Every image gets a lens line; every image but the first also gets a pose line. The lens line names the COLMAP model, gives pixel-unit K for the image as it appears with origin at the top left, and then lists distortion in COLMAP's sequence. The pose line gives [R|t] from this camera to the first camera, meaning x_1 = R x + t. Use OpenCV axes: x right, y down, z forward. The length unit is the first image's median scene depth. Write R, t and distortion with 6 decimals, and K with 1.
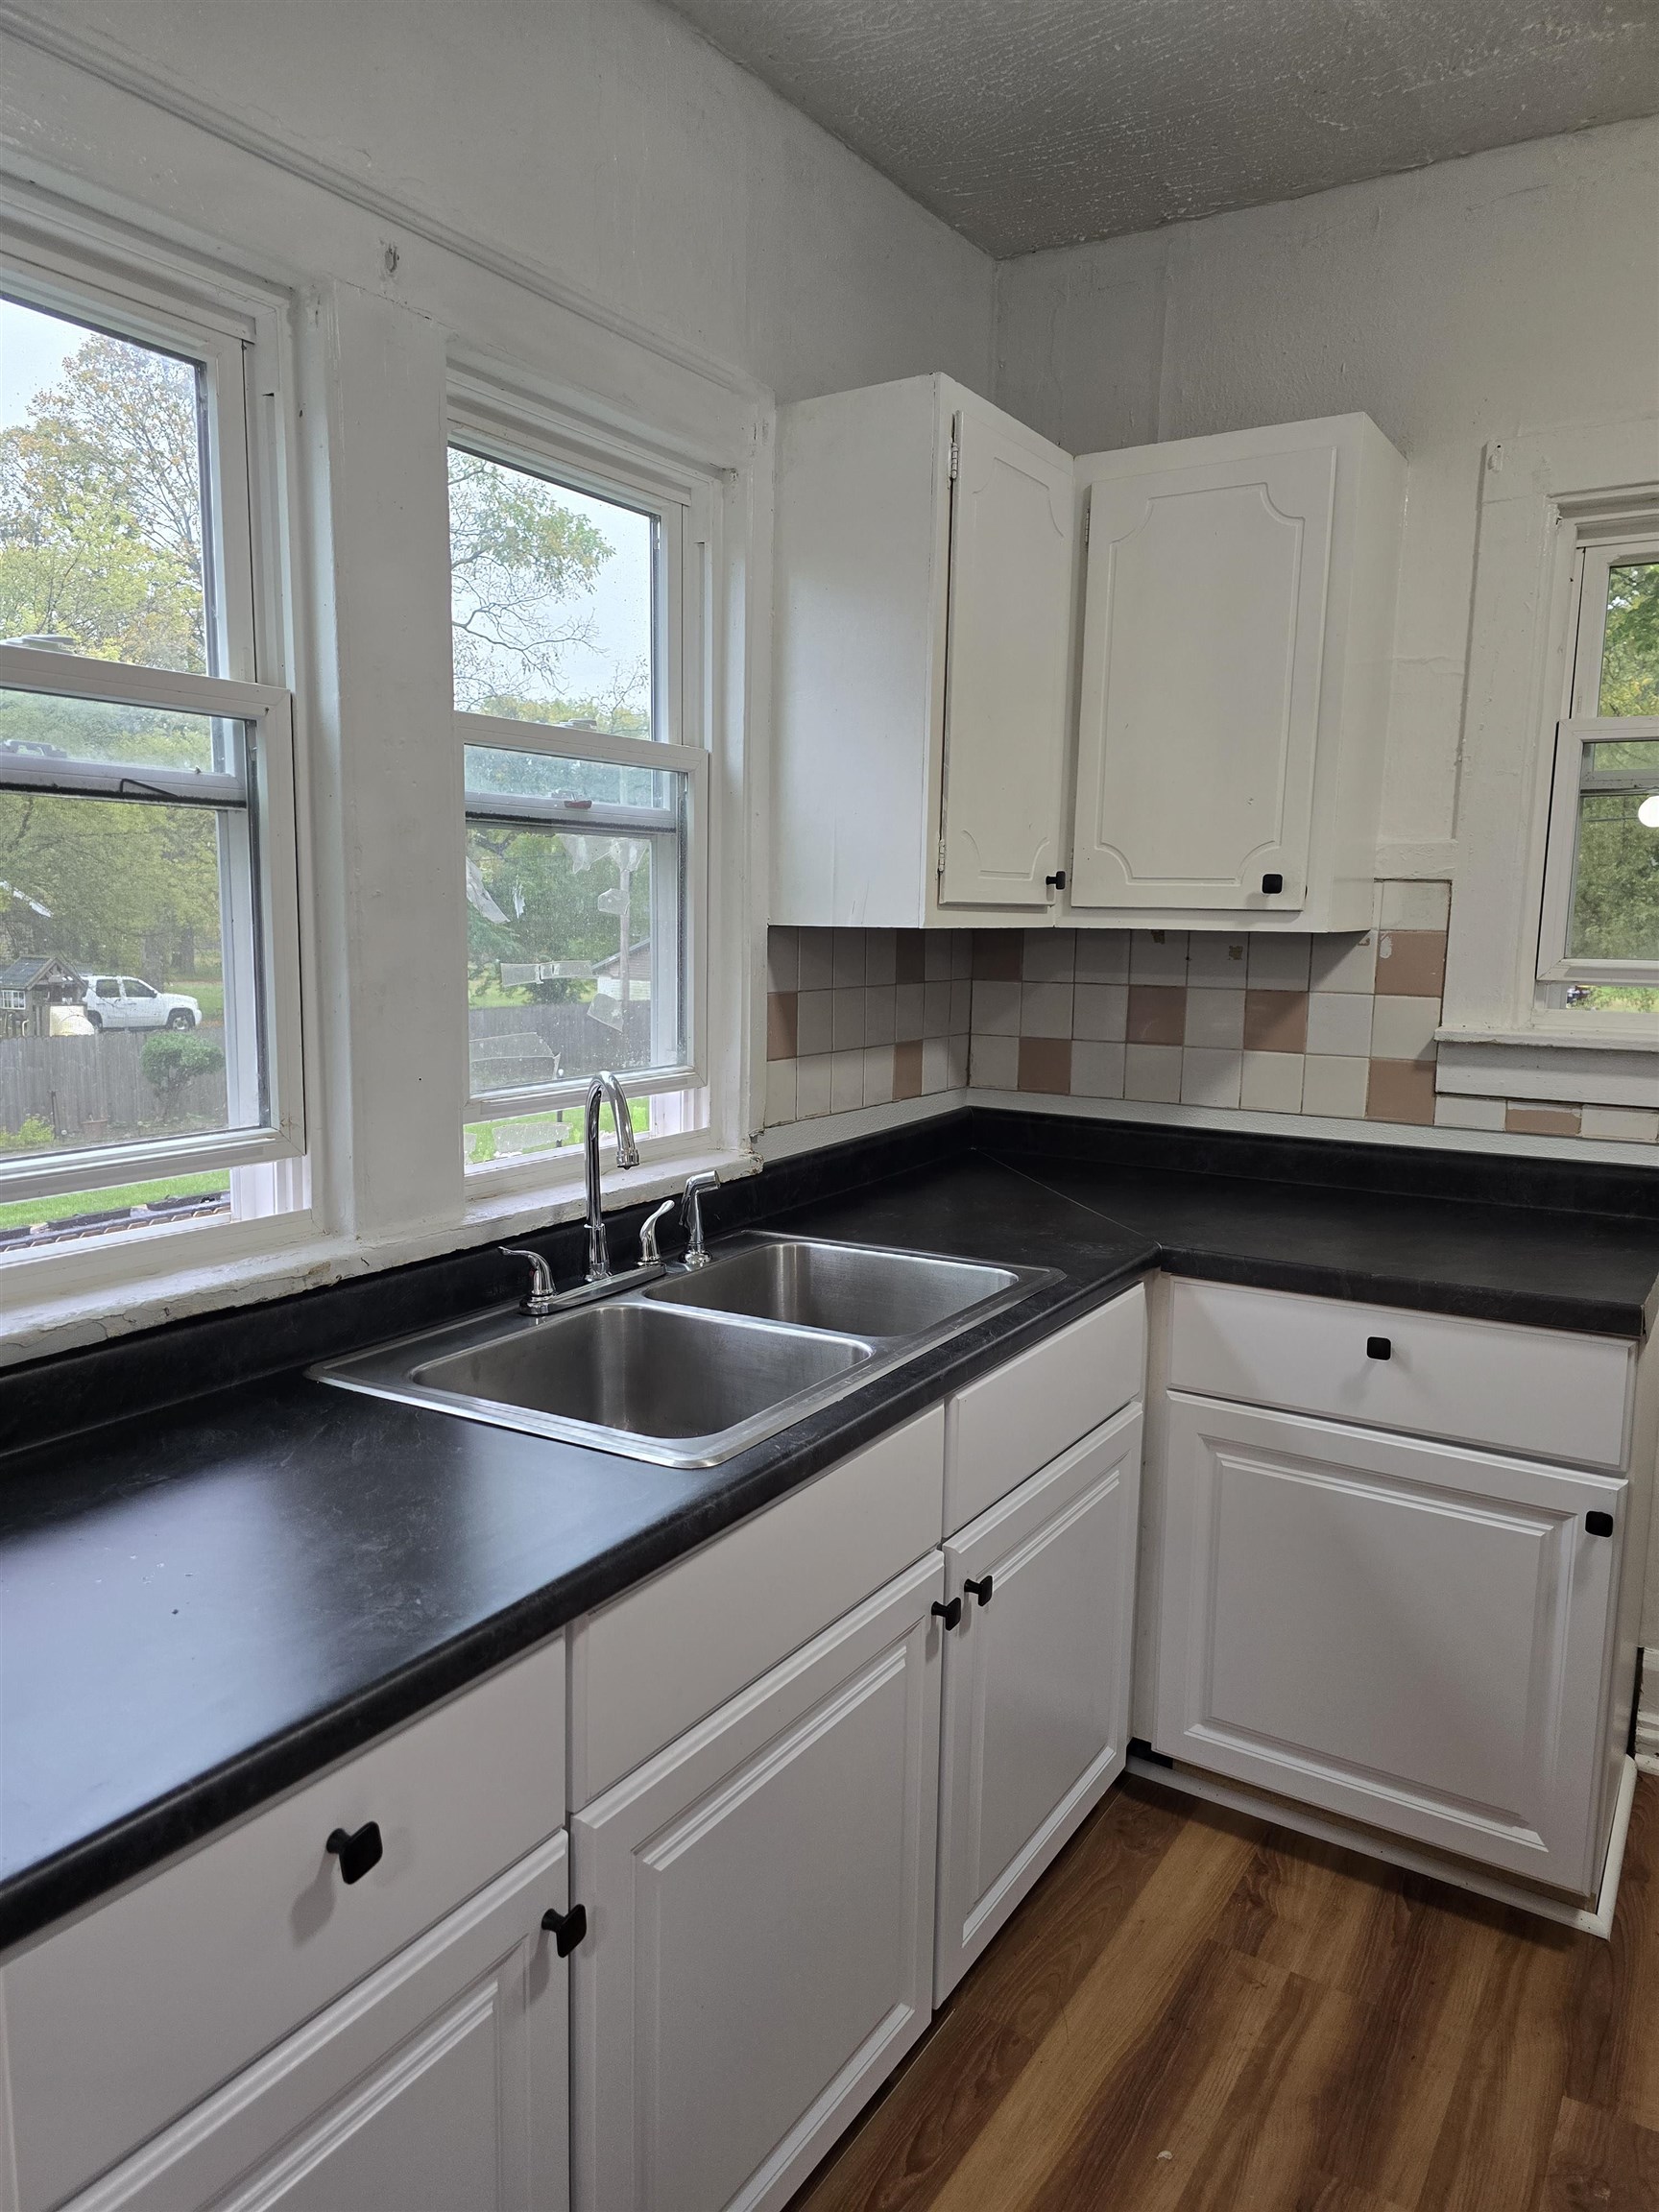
lens RADIAL K [[1497.0, 0, 829.5], [0, 1497.0, 1106.0], [0, 0, 1]] dist [0.074897, -0.071042]
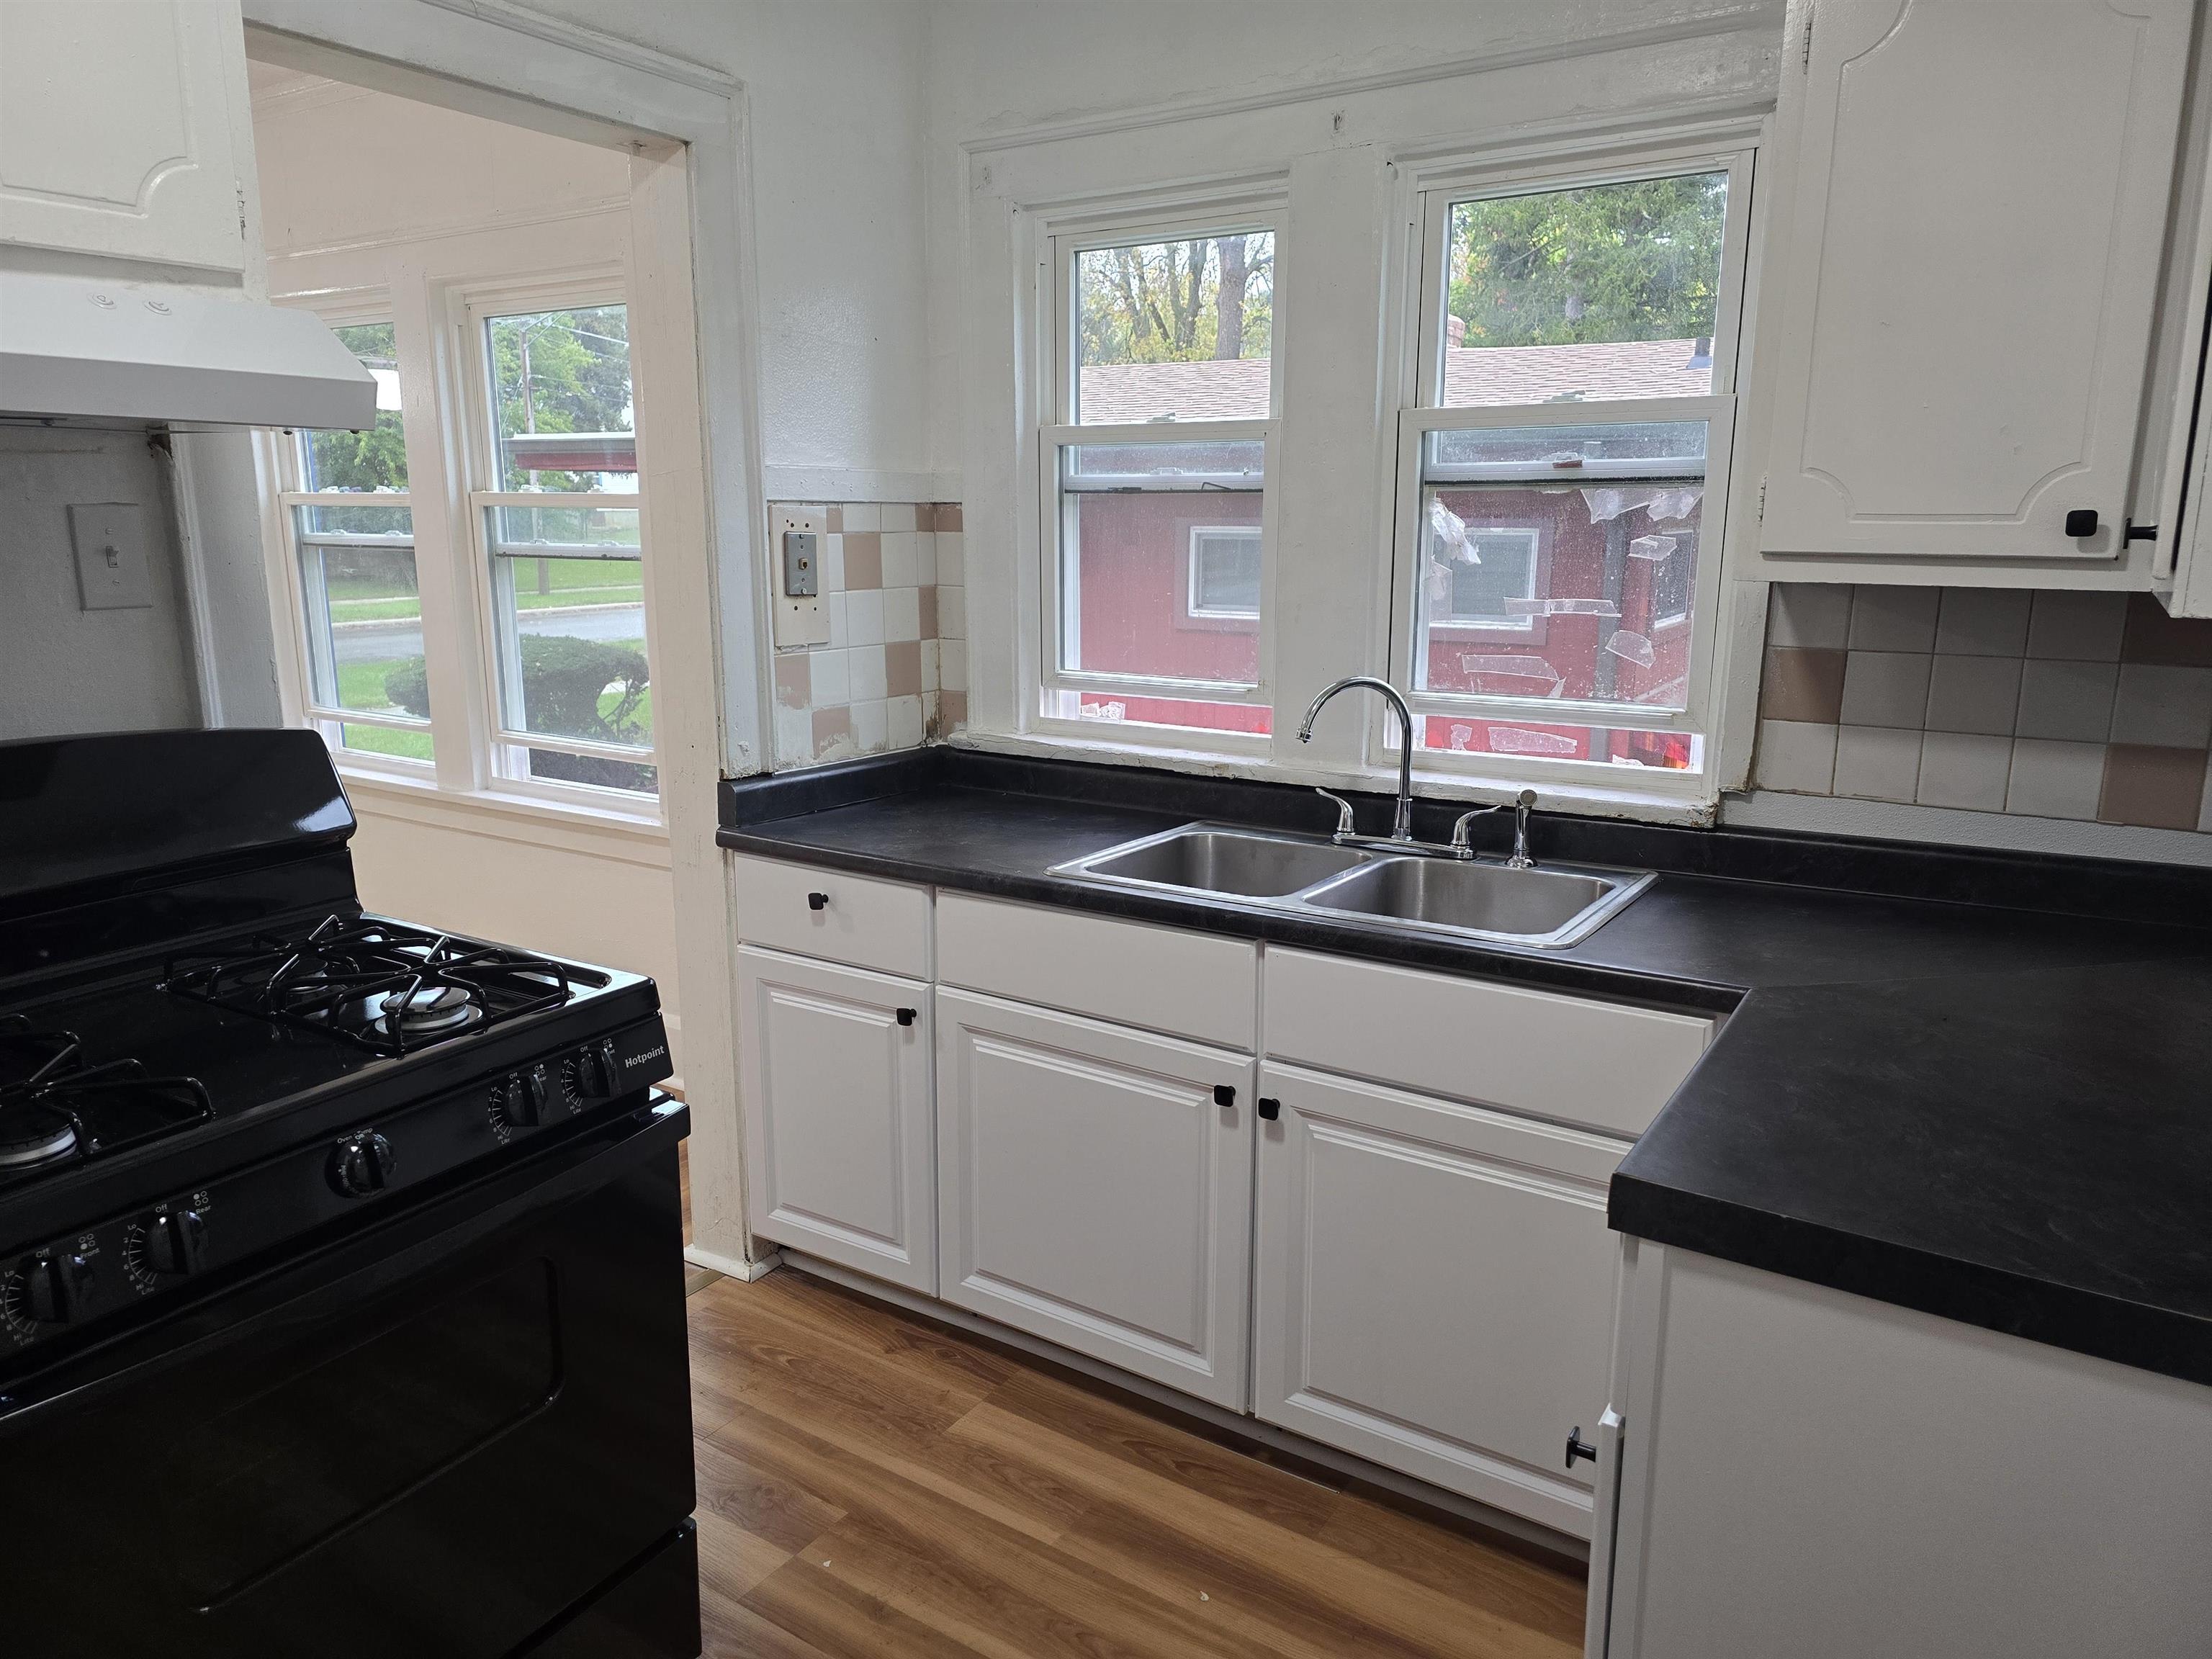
lens RADIAL K [[1497.0, 0, 1113.6], [0, 1497.0, 836.9], [0, 0, 1]] dist [0.074897, -0.071042]
pose [[-0.012621, 0.189949, -0.981713, 1.006867], [-0.140377, 0.971731, 0.189822, -0.089481], [0.990018, 0.140205, 0.014400, 0.648249]]
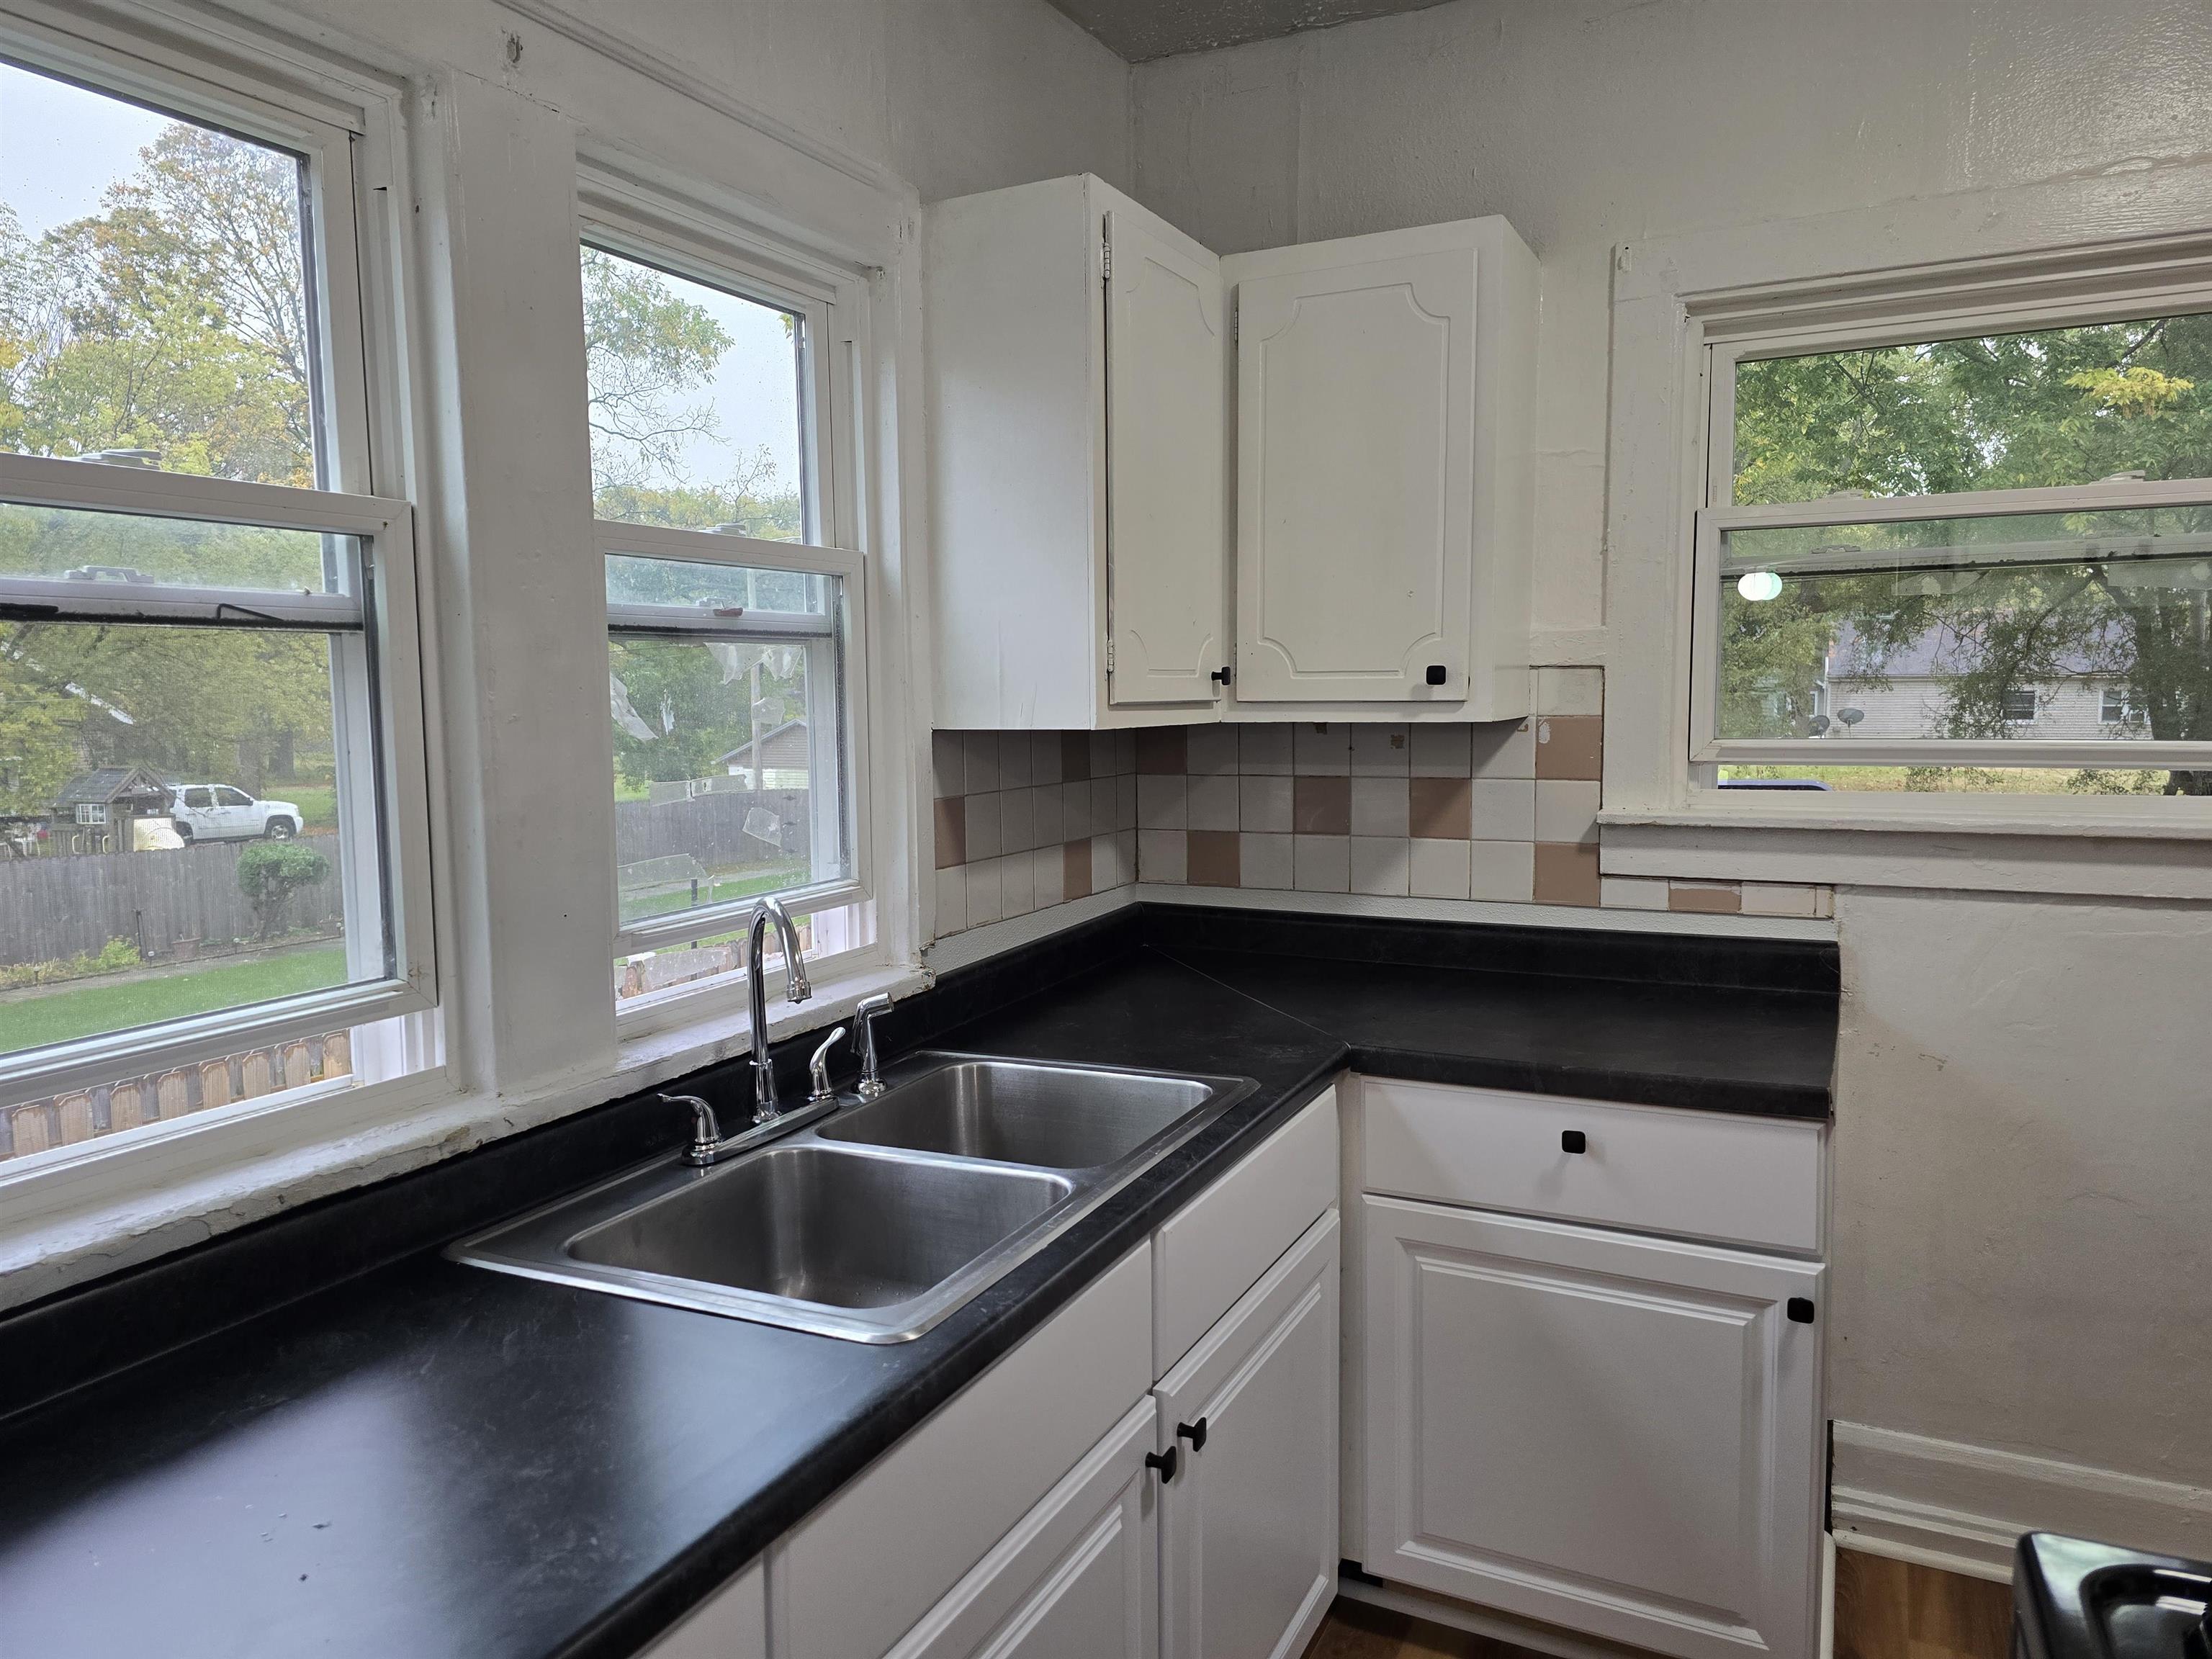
lens RADIAL K [[1489.0, 0, 1124.3], [0, 1489.0, 817.7], [0, 0, 1]] dist [0.072028, -0.061281]
pose [[0.993830, -0.037148, 0.104513, -0.021268], [0.041723, 0.998249, -0.041933, -0.020171], [-0.102772, 0.046035, 0.993639, 0.039080]]
